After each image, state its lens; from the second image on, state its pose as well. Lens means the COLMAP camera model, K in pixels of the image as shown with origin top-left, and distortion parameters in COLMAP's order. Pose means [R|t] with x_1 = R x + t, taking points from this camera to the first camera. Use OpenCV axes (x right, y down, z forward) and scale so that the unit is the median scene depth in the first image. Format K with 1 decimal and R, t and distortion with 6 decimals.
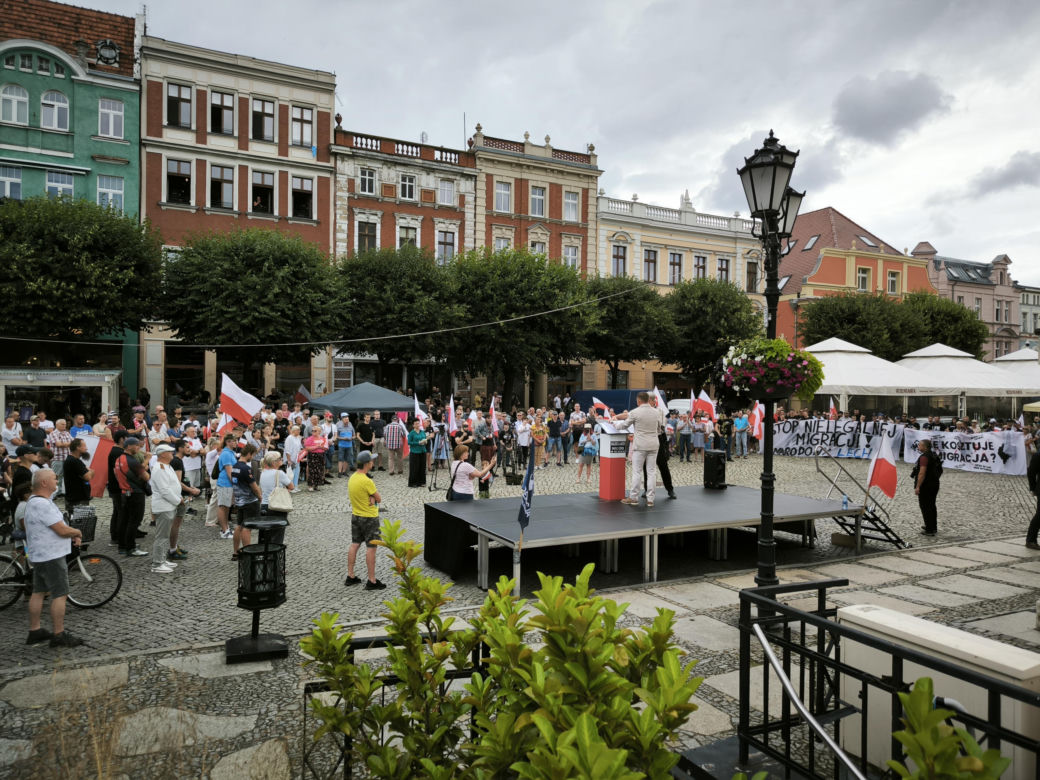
lens RADIAL K [[743.8, 0, 520.0], [0, 743.8, 390.0], [0, 0, 1]] dist [0.053576, -0.045566]
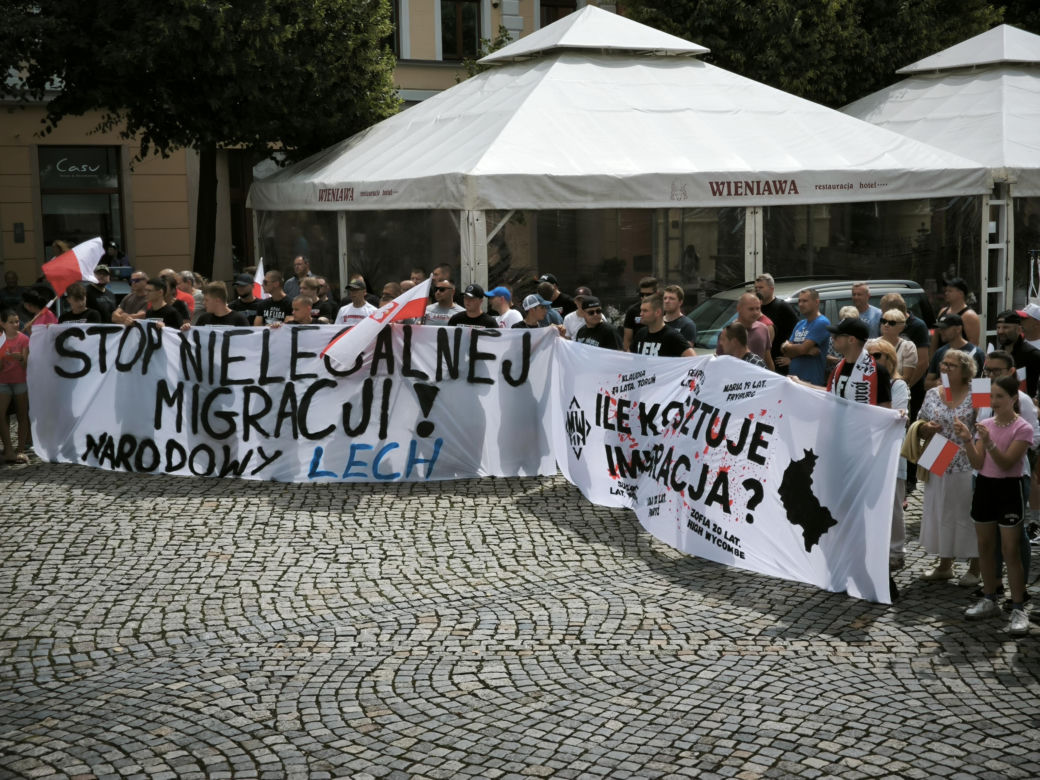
lens RADIAL K [[1479.3, 0, 520.0], [0, 1479.3, 390.0], [0, 0, 1]] dist [0.313432, -1.061221]
pose [[0.999508, -0.027922, 0.014304, 0.348218], [0.025886, 0.991592, 0.126785, 0.002174], [-0.017724, -0.126352, 0.991827, 0.376033]]
